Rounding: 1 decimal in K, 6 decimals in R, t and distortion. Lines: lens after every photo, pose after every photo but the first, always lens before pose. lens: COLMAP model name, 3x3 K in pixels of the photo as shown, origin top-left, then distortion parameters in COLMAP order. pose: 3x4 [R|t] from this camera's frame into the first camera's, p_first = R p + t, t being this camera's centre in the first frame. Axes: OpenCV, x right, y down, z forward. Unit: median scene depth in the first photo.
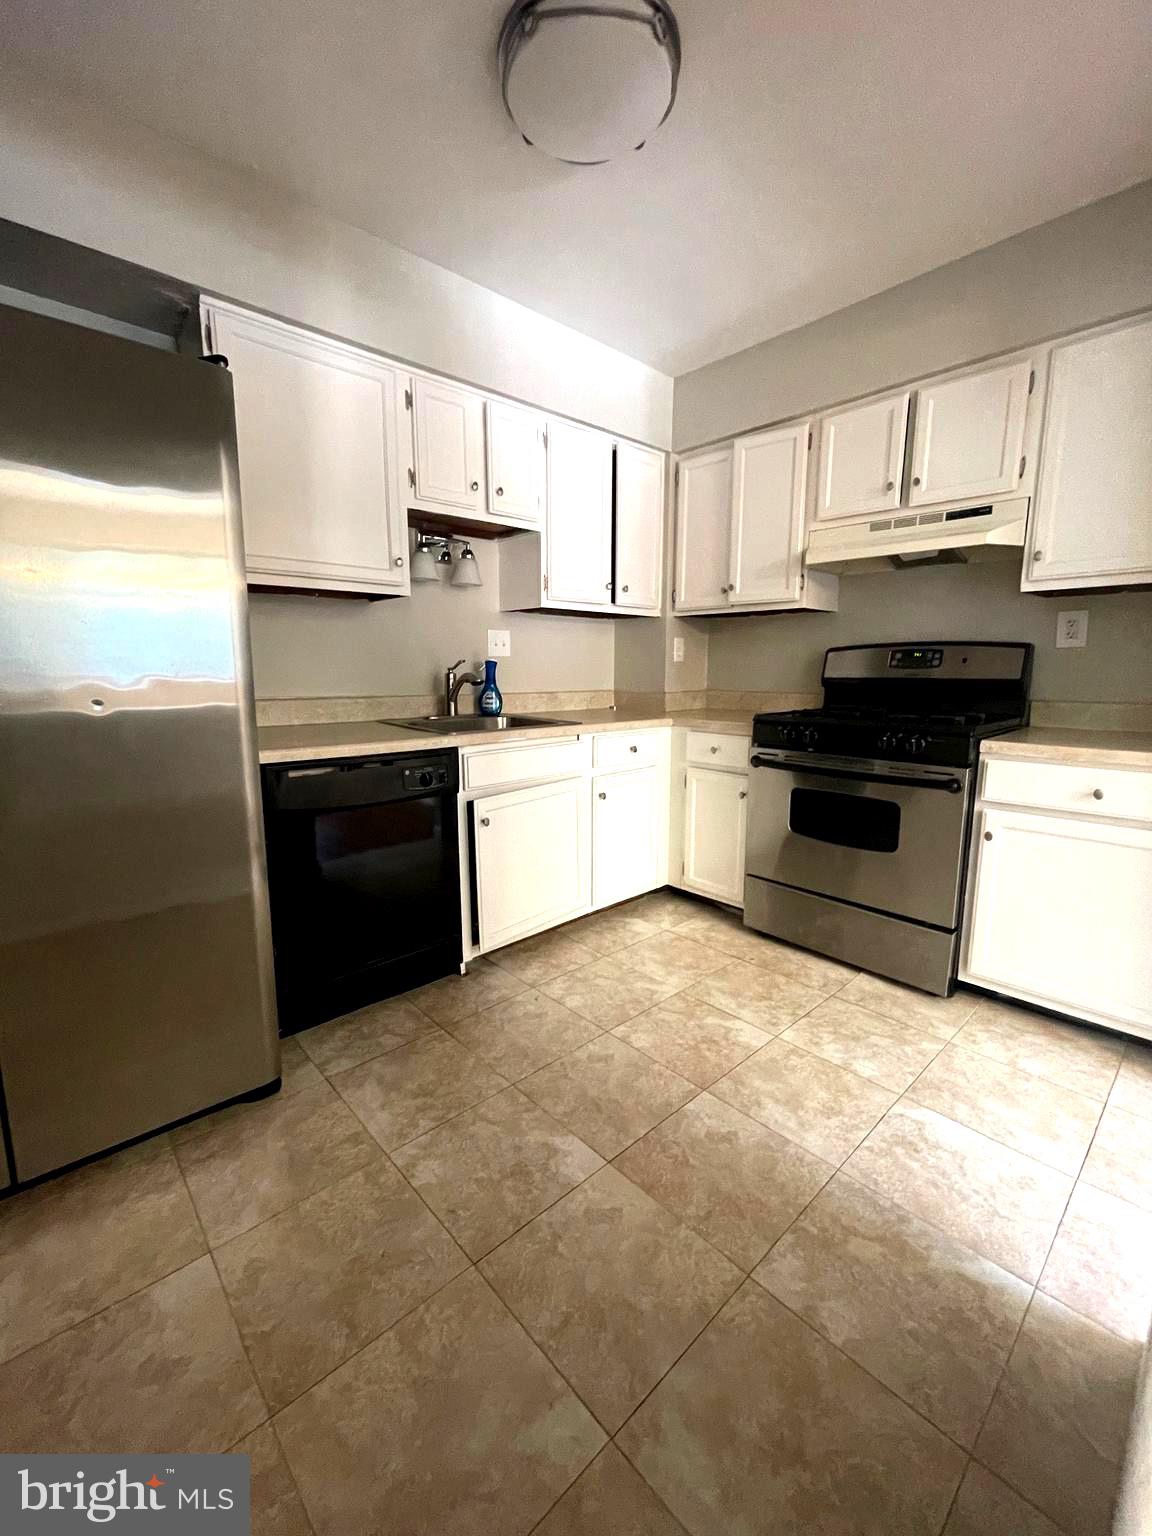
lens RADIAL K [[620.9, 0, 576.0], [0, 620.9, 768.0], [0, 0, 1]] dist [-0.023517, 0.018198]
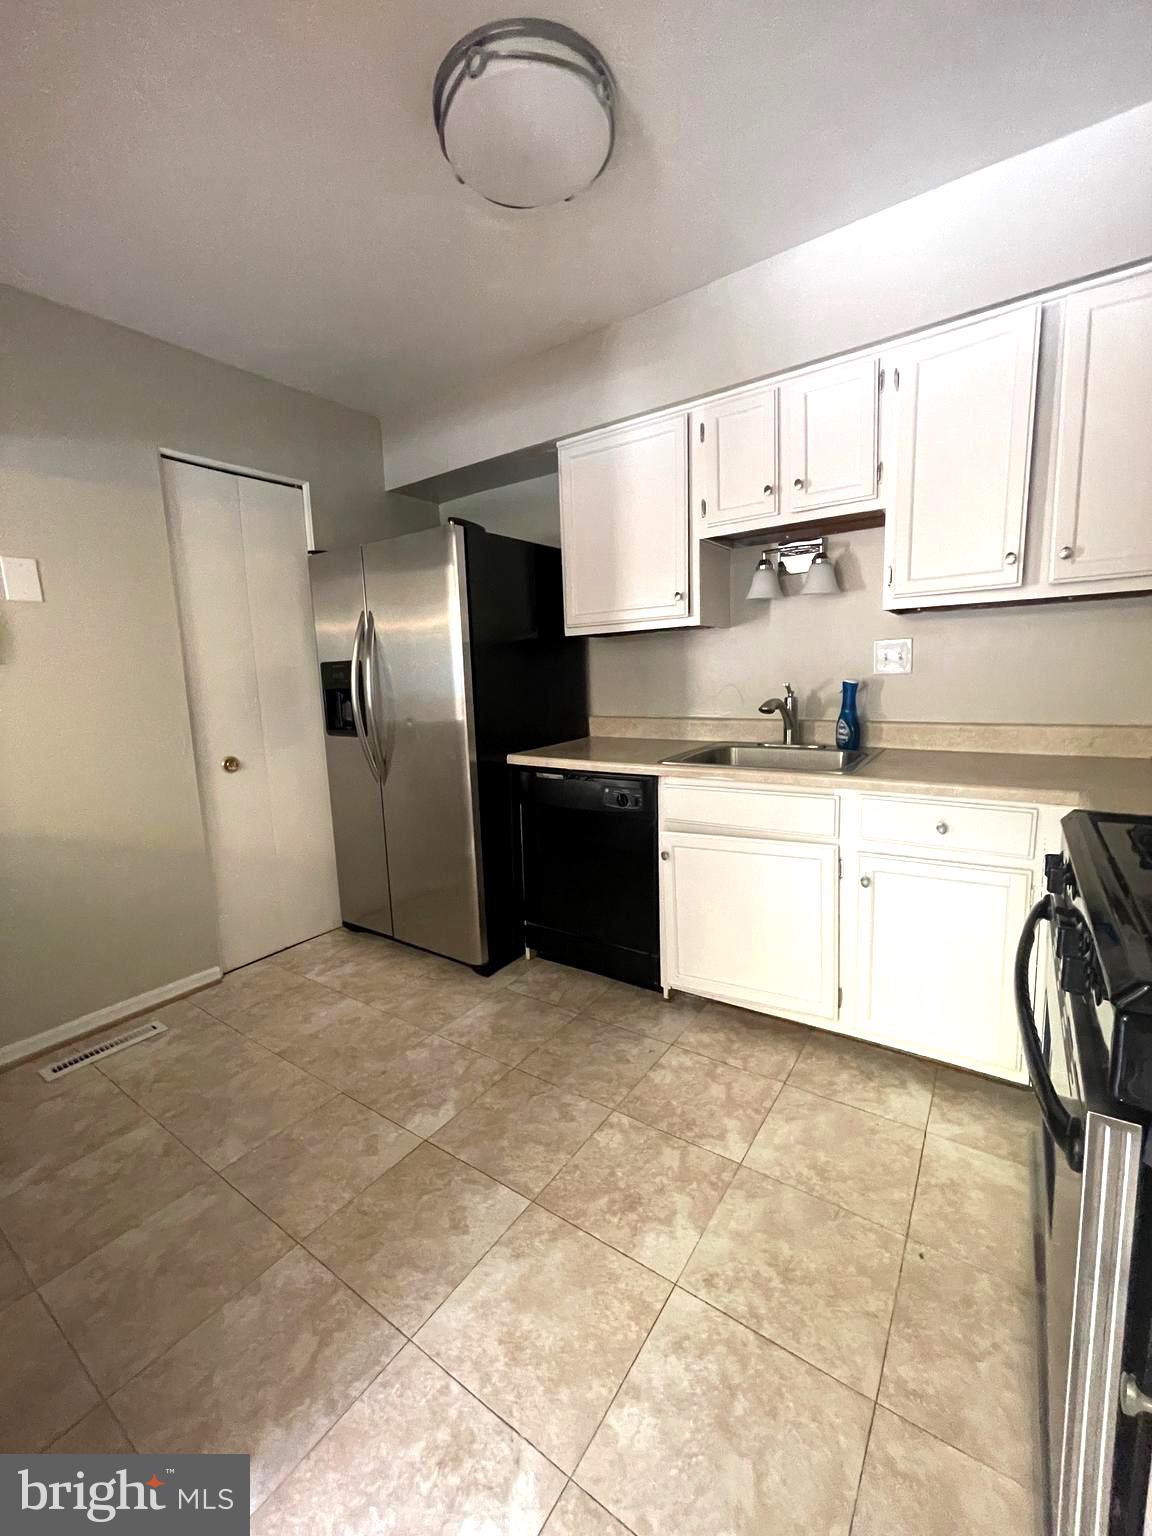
lens RADIAL K [[629.8, 0, 576.0], [0, 629.8, 768.0], [0, 0, 1]] dist [0.002363, -0.000329]
pose [[0.219251, 0.133650, -0.966471, 0.877670], [-0.122050, 0.986549, 0.108739, -0.160633], [0.968004, 0.094116, 0.232614, 0.702184]]
